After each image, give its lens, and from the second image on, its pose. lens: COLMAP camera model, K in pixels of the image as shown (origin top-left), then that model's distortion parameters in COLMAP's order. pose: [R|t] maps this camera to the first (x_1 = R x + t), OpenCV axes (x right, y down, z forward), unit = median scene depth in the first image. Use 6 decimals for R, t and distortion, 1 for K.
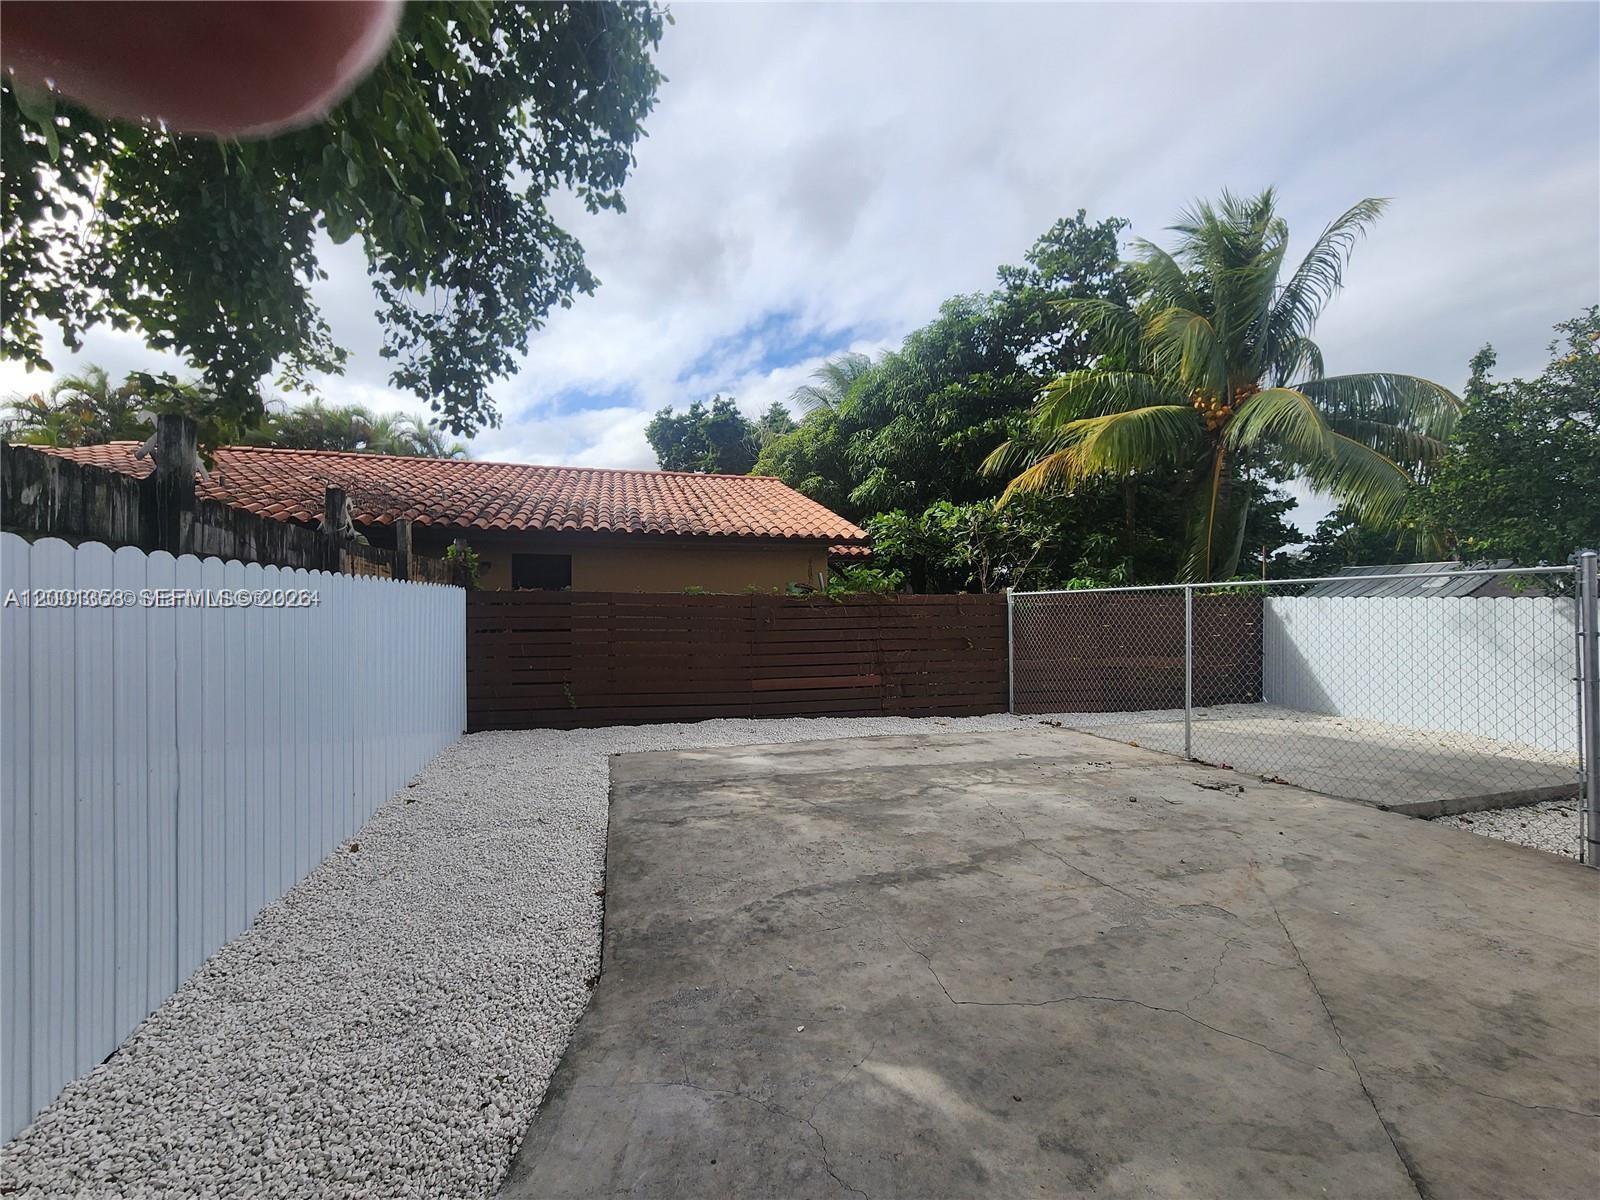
lens RADIAL K [[657.3, 0, 795.2], [0, 657.3, 607.3], [0, 0, 1]] dist [-0.003116, 0.000105]
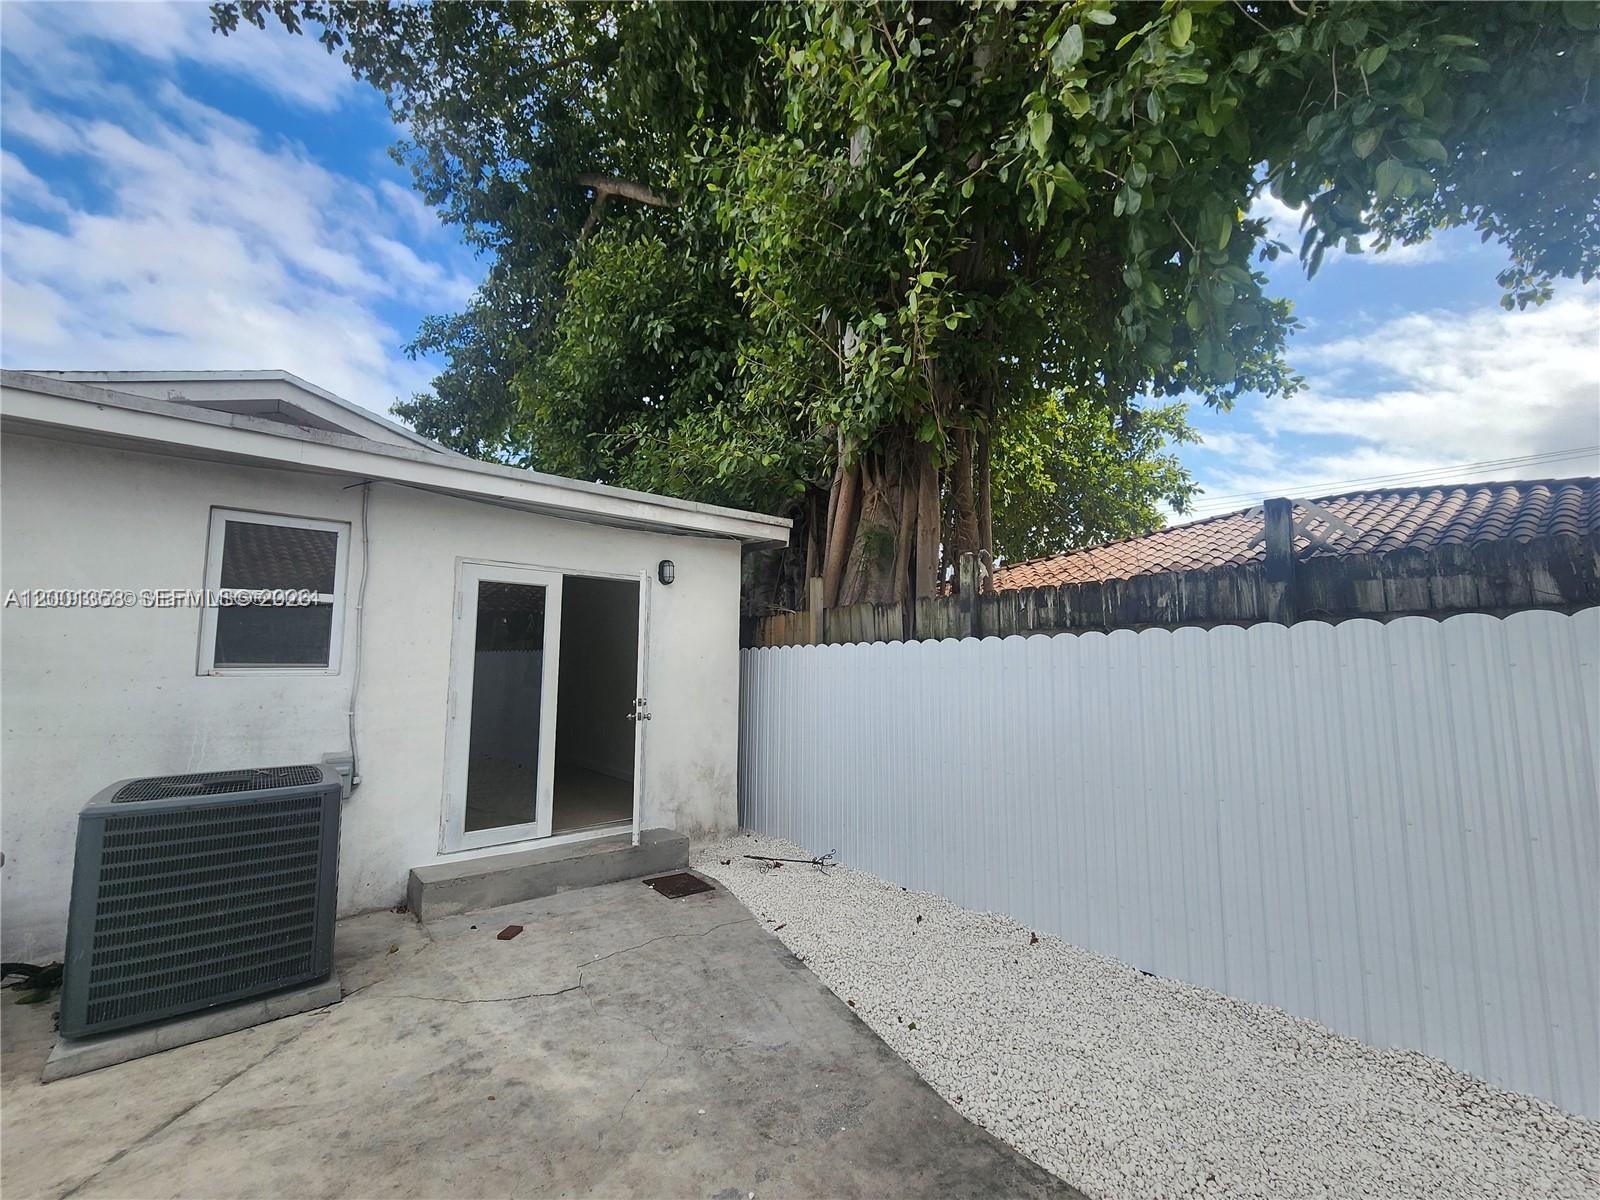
lens RADIAL K [[657.3, 0, 794.4], [0, 657.3, 602.0], [0, 0, 1]] dist [-0.003116, 0.000105]
pose [[-0.920585, -0.046799, -0.387727, 0.168148], [-0.006321, 0.994450, -0.105024, 0.004667], [0.390490, -0.094233, -0.915772, 1.165507]]
